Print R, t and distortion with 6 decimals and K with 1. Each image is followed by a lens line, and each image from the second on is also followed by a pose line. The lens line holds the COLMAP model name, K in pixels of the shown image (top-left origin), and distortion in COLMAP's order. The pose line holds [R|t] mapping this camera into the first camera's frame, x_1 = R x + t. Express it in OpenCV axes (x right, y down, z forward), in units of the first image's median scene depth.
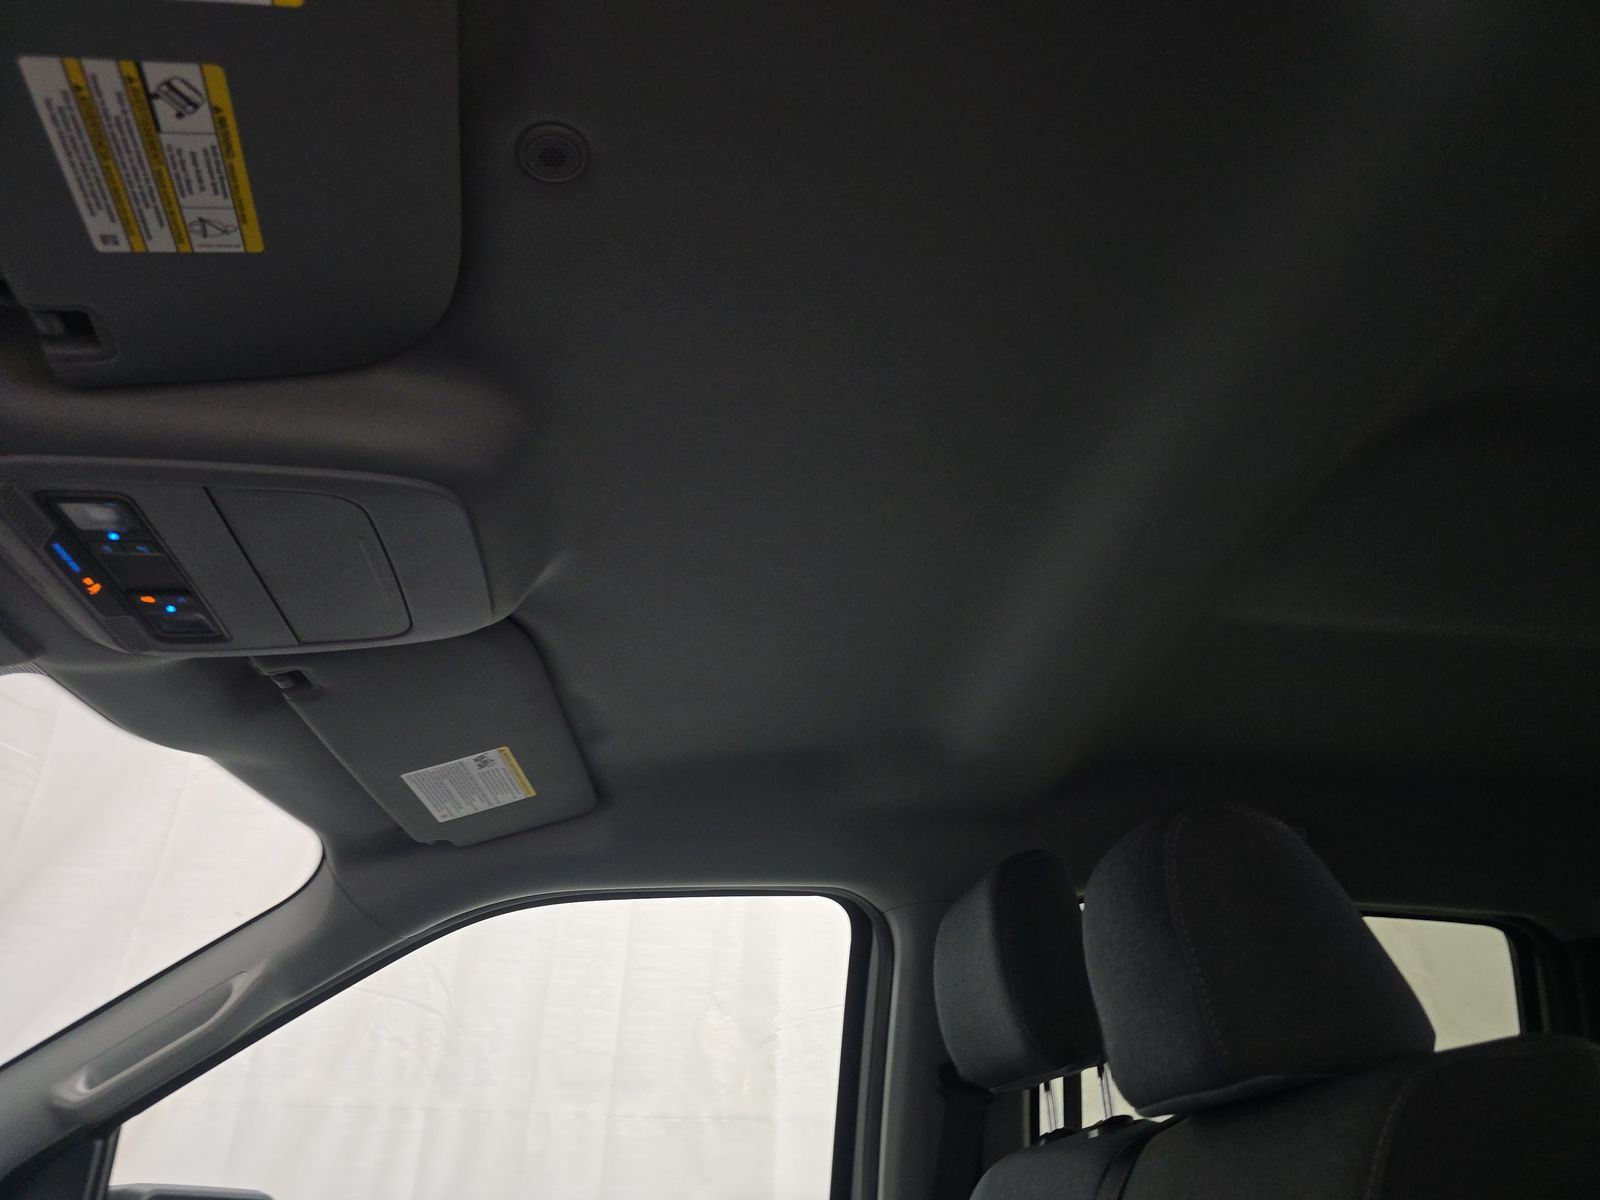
lens RADIAL K [[1082.8, 0, 806.0], [0, 1082.8, 603.3], [0, 0, 1]] dist [0.026387, -0.021275]
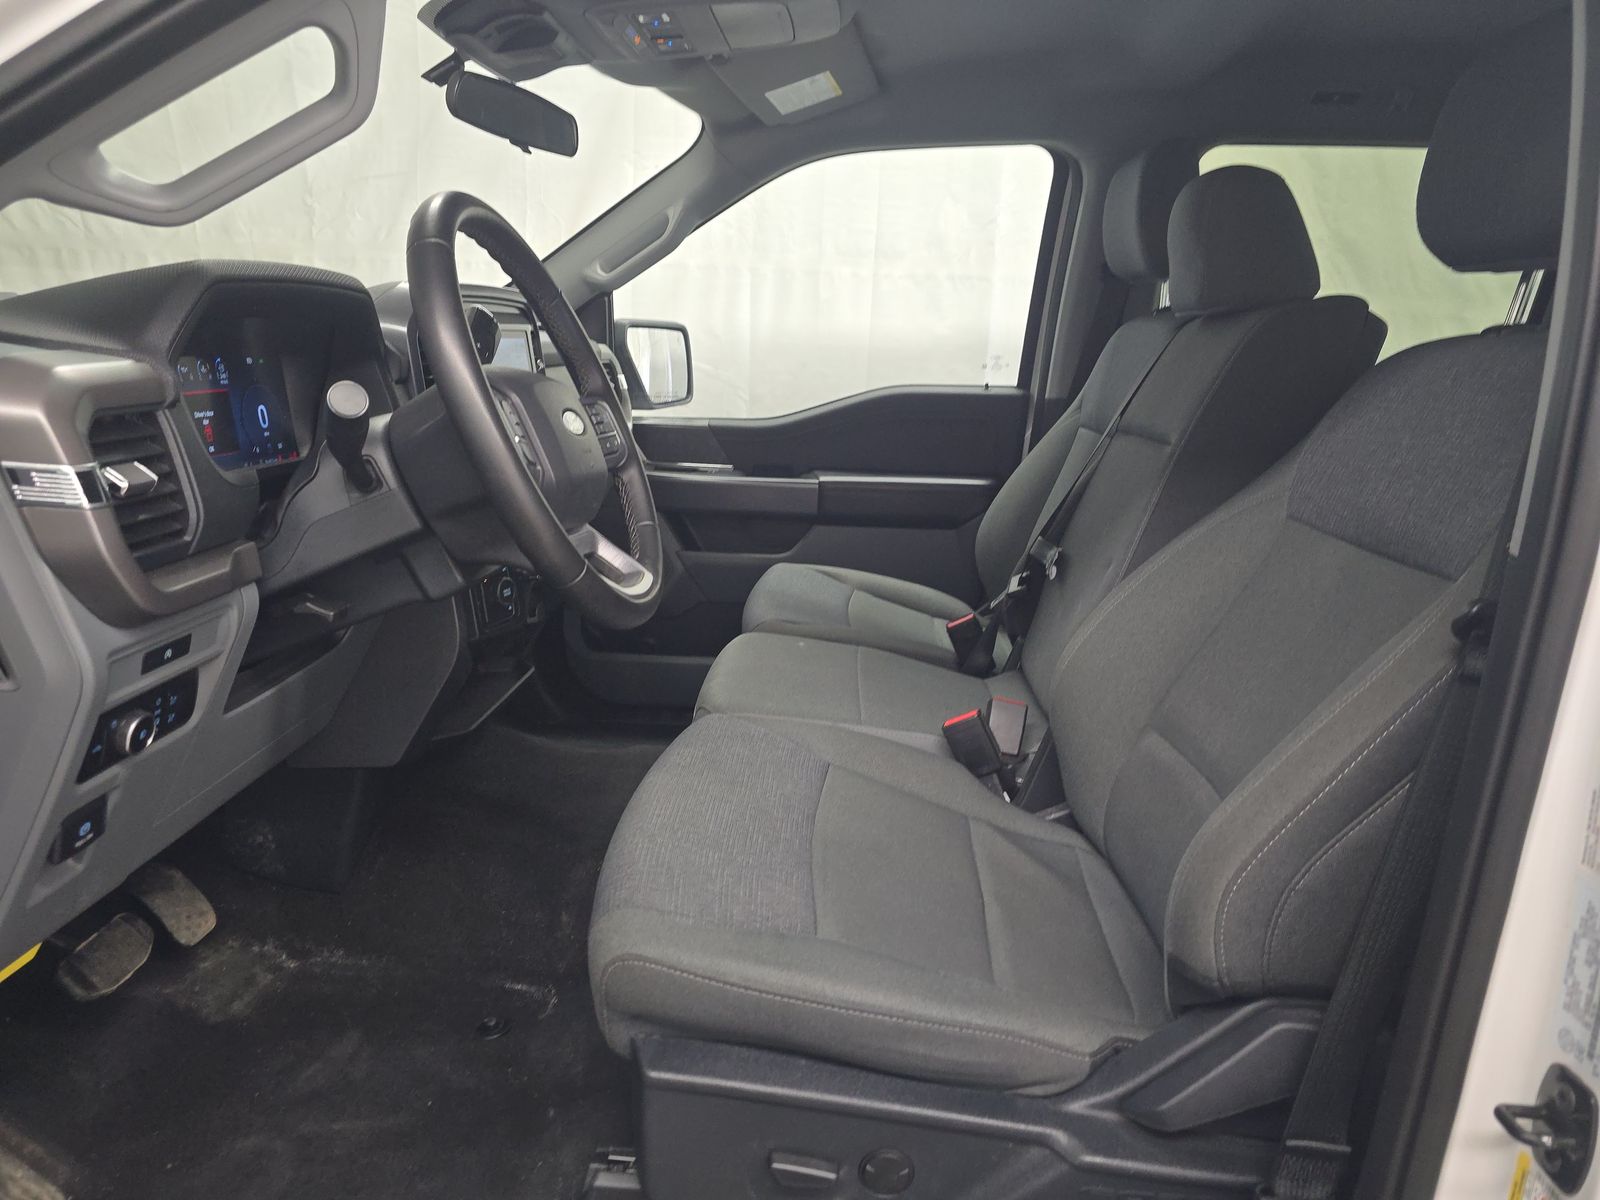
lens RADIAL K [[1082.8, 0, 803.4], [0, 1082.8, 599.7], [0, 0, 1]] dist [0.026387, -0.021275]
pose [[0.982087, 0.072734, -0.173826, 0.008493], [0.066793, 0.728220, 0.682081, -0.318934], [0.176194, -0.681473, 0.710317, -0.511803]]
